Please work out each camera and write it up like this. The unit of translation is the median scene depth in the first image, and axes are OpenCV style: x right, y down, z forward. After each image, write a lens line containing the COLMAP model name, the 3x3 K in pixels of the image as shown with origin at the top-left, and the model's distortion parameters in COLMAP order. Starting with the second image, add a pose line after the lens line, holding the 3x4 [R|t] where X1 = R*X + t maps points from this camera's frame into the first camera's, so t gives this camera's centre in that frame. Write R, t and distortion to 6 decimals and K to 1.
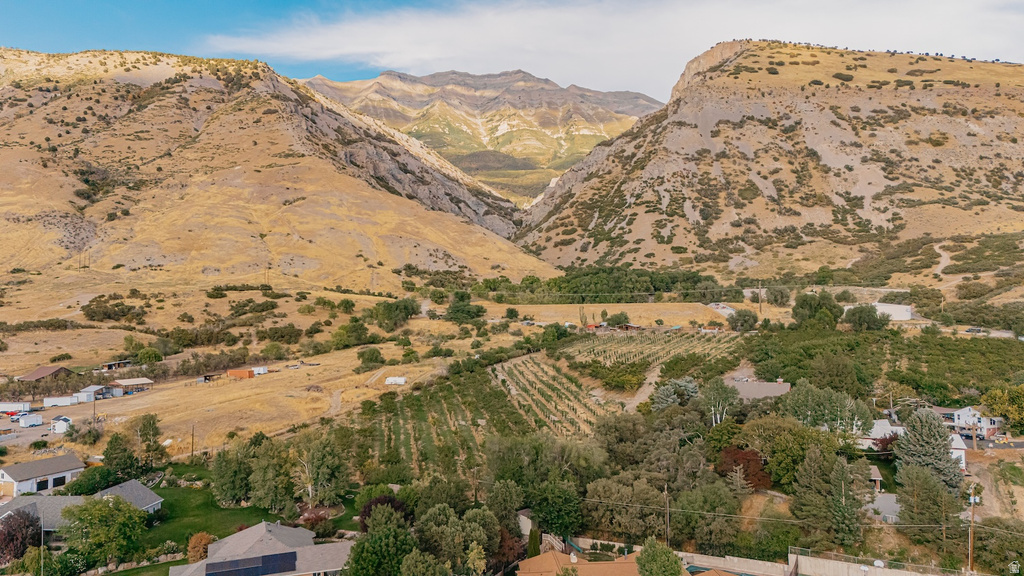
lens RADIAL K [[747.4, 0, 522.4], [0, 747.4, 289.6], [0, 0, 1]] dist [0.074028, -0.038681]
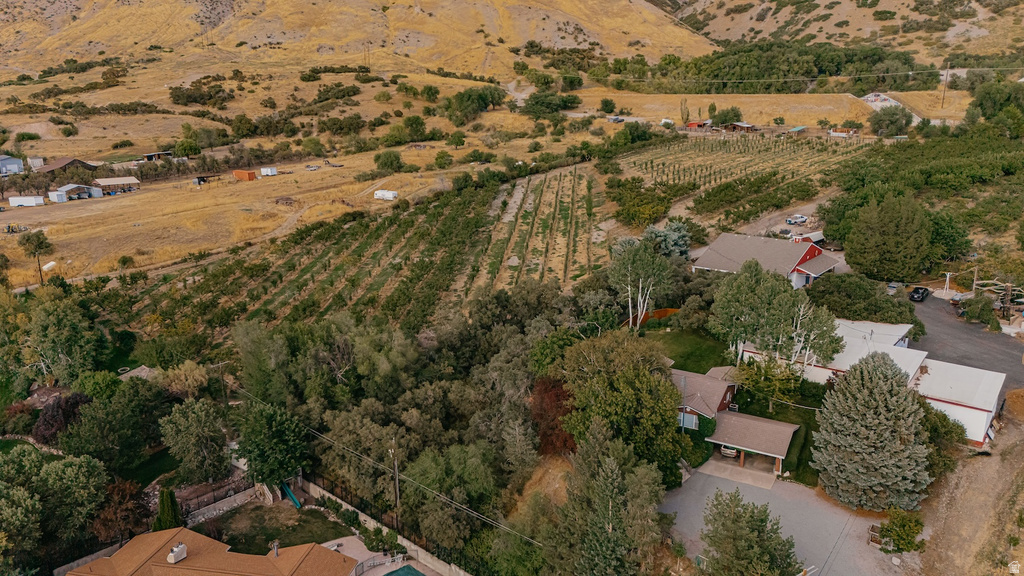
lens RADIAL K [[747.4, 0, 519.8], [0, 747.4, 292.1], [0, 0, 1]] dist [0.074028, -0.038681]
pose [[0.962270, 0.081485, -0.259609, 0.085264], [-0.002638, 0.956855, 0.290555, -0.008411], [0.272084, -0.278908, 0.920967, 0.091708]]
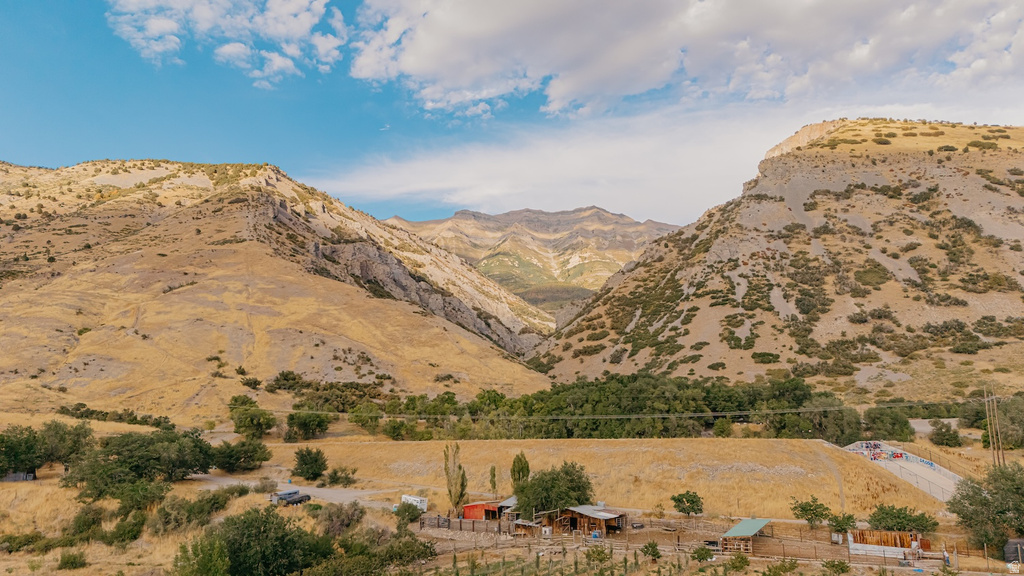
lens RADIAL K [[747.4, 0, 511.8], [0, 747.4, 288.2], [0, 0, 1]] dist [0.074028, -0.038681]
pose [[0.992284, -0.014674, -0.123112, 0.091676], [-0.008694, 0.982292, -0.187156, 0.010222], [0.123678, 0.186782, 0.974585, 0.416012]]
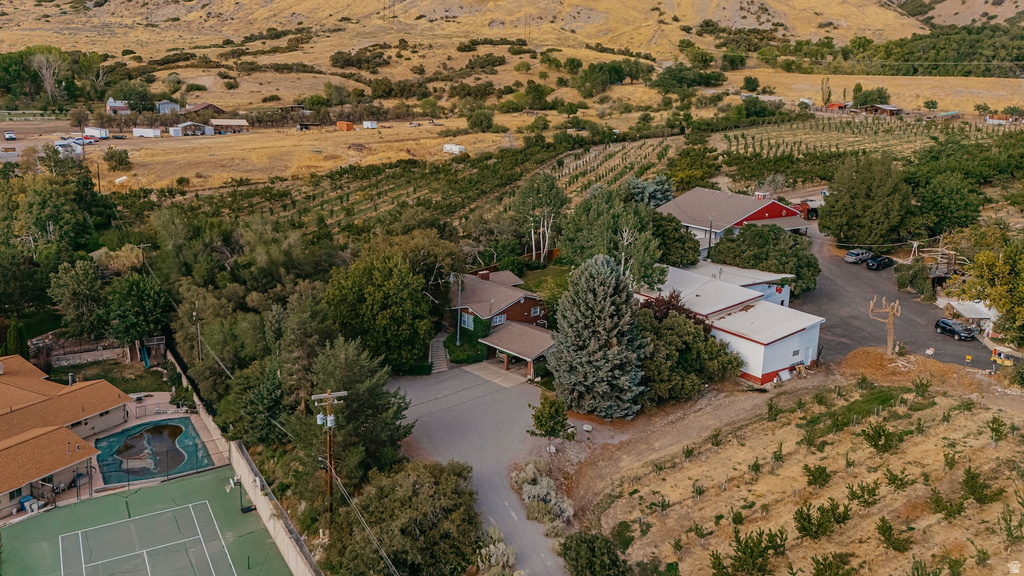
lens RADIAL K [[811.5, 0, 542.7], [0, 811.5, 244.3], [0, 0, 1]] dist [0.066276, -0.004157]
pose [[0.861304, 0.150112, -0.485409, 0.157285], [-0.038207, 0.971790, 0.232731, 0.003386], [0.506652, -0.181906, 0.842742, 0.101684]]
